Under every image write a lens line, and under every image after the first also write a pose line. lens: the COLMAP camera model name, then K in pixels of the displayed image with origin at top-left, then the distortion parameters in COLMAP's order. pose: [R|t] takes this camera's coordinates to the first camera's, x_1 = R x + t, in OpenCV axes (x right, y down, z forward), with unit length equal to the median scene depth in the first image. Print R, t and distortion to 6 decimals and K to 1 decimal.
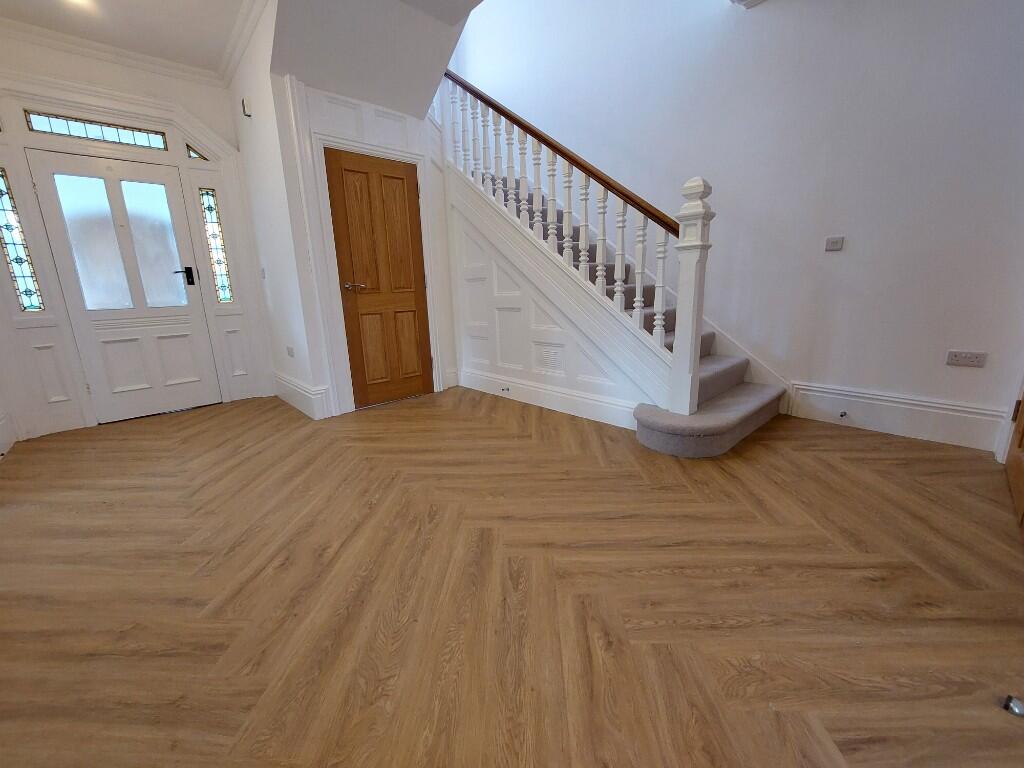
lens RADIAL K [[406.9, 0, 516.3], [0, 406.9, 382.8], [0, 0, 1]] dist [-0.026120, 0.004237]
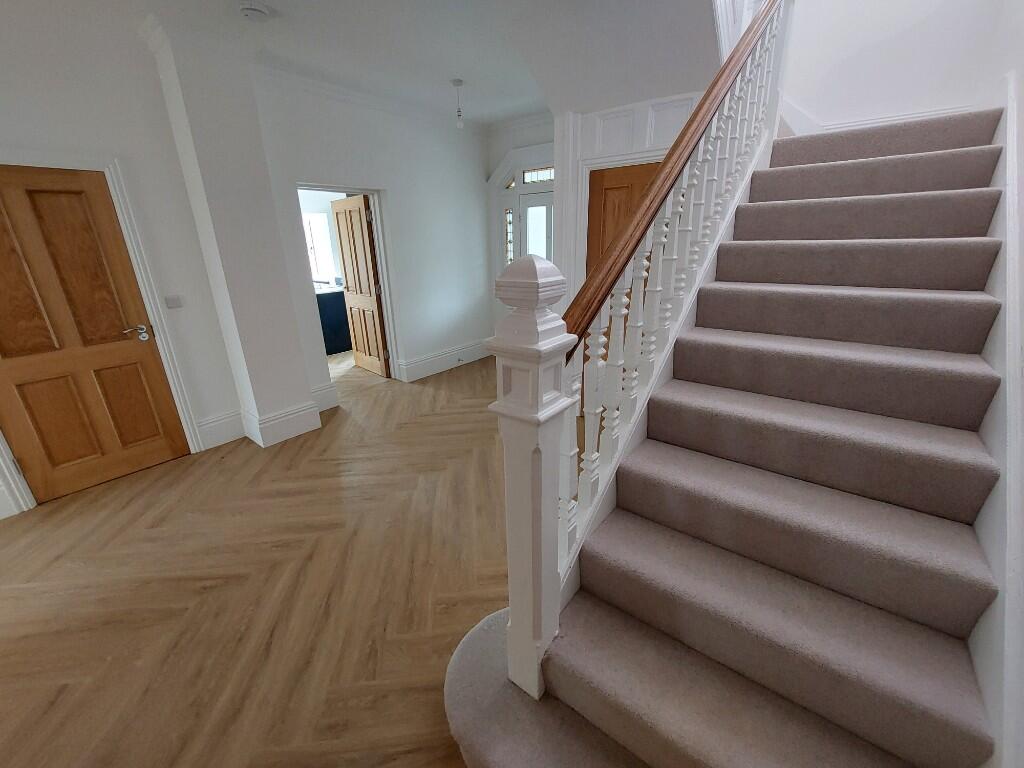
lens RADIAL K [[406.9, 0, 516.3], [0, 406.9, 382.8], [0, 0, 1]] dist [-0.026120, 0.004237]
pose [[0.148683, 0.360490, -0.920837, 1.184888], [-0.204945, 0.922203, 0.327933, -0.719544], [0.967415, 0.139963, 0.210996, 1.252887]]
